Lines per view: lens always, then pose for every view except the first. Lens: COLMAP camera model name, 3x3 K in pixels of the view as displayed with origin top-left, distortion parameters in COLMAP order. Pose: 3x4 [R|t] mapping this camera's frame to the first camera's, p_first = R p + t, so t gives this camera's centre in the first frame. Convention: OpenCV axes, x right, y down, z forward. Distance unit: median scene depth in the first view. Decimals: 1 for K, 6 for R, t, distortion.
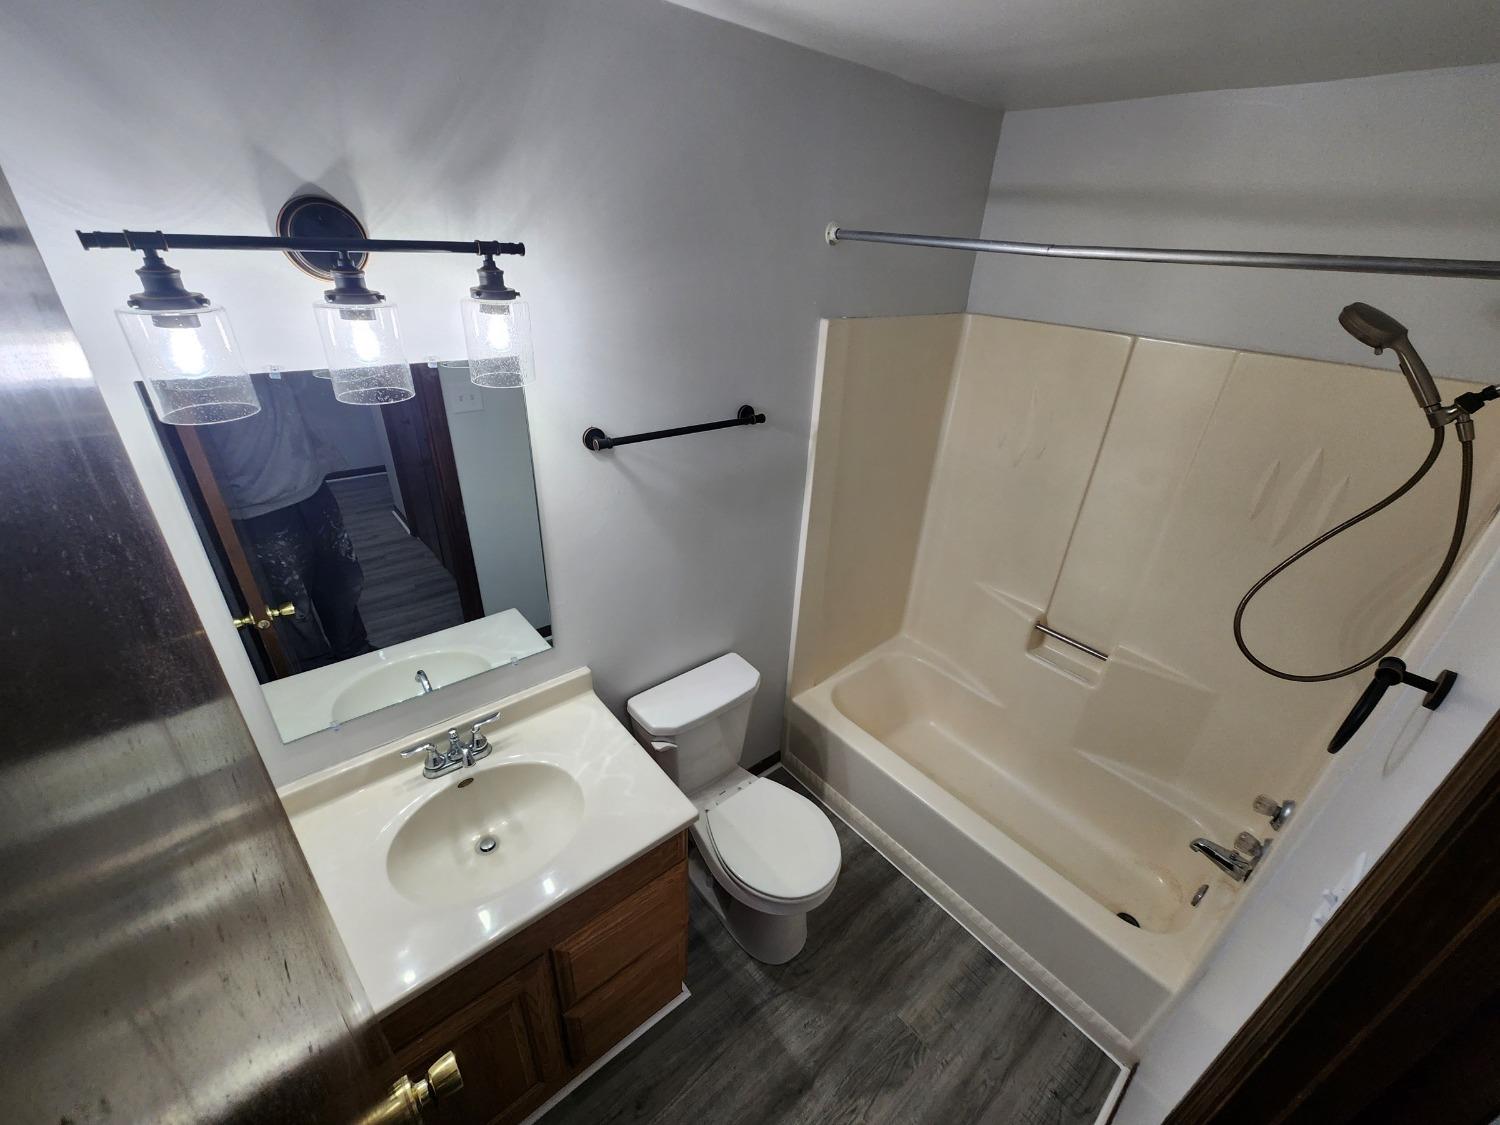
lens RADIAL K [[609.5, 0, 753.1], [0, 609.5, 563.0], [0, 0, 1]] dist [0.001962, -0.000004]
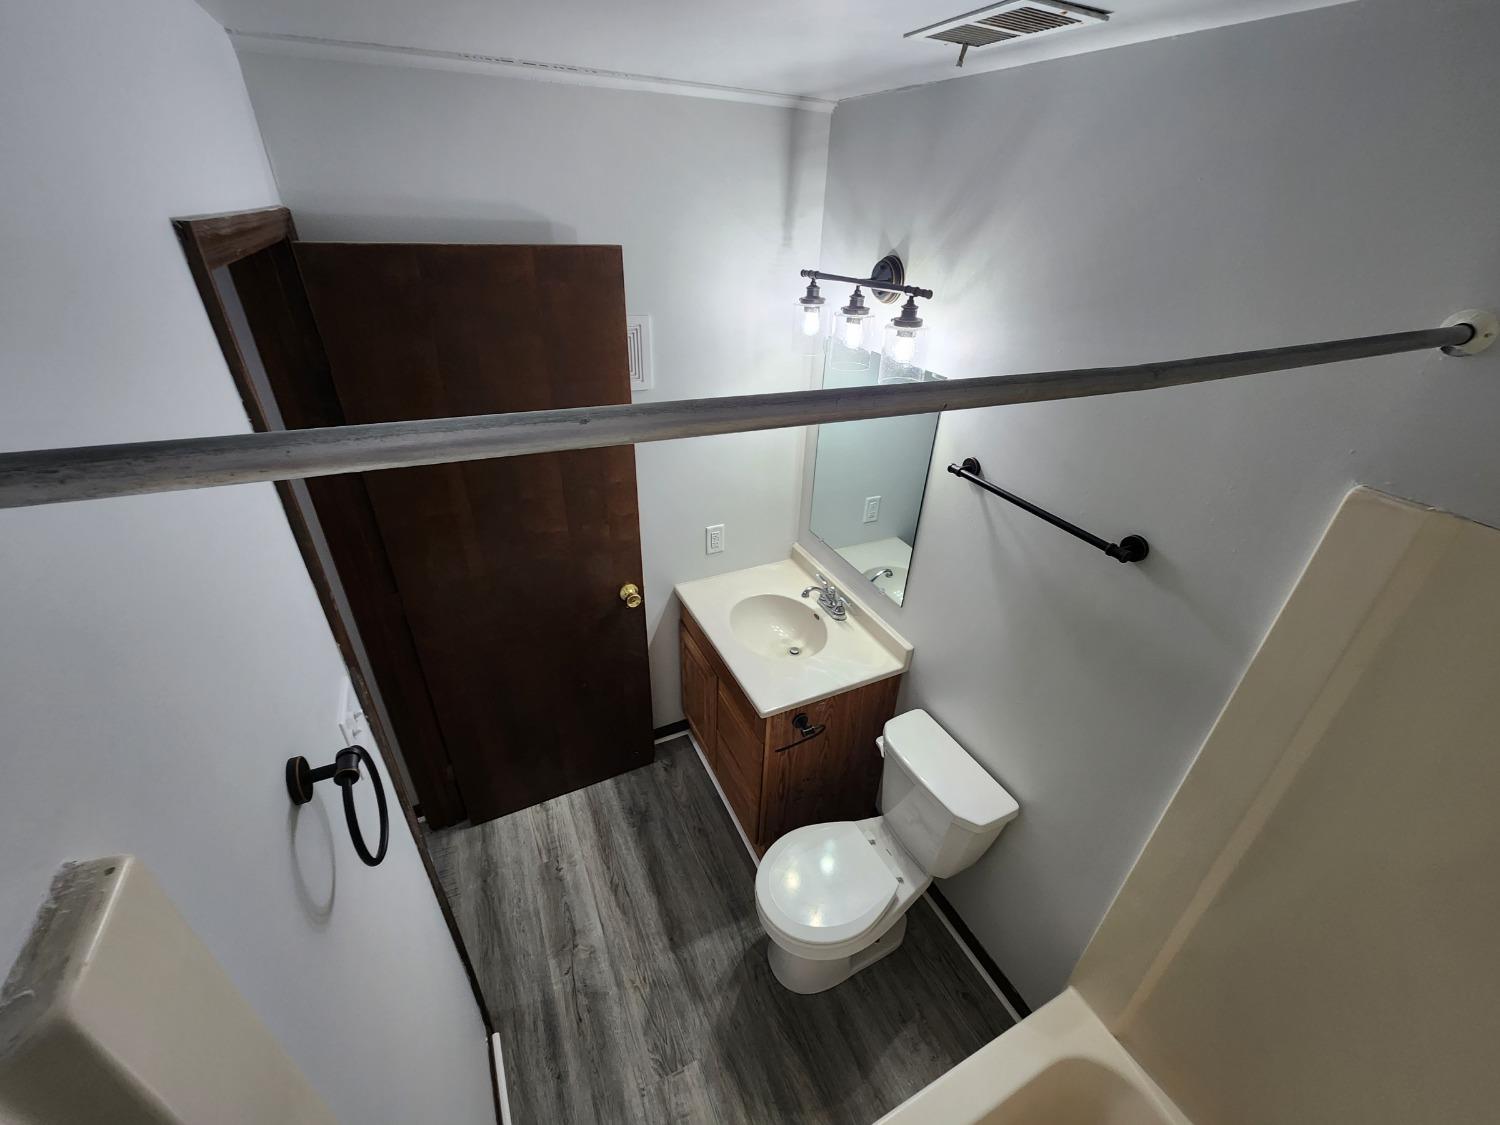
lens RADIAL K [[609.5, 0, 764.6], [0, 609.5, 568.4], [0, 0, 1]] dist [0.001962, -0.000004]
pose [[-0.221940, 0.439114, -0.870587, 0.773827], [-0.510666, 0.708264, 0.487424, -0.376557], [0.830640, 0.552758, 0.067049, 0.637631]]
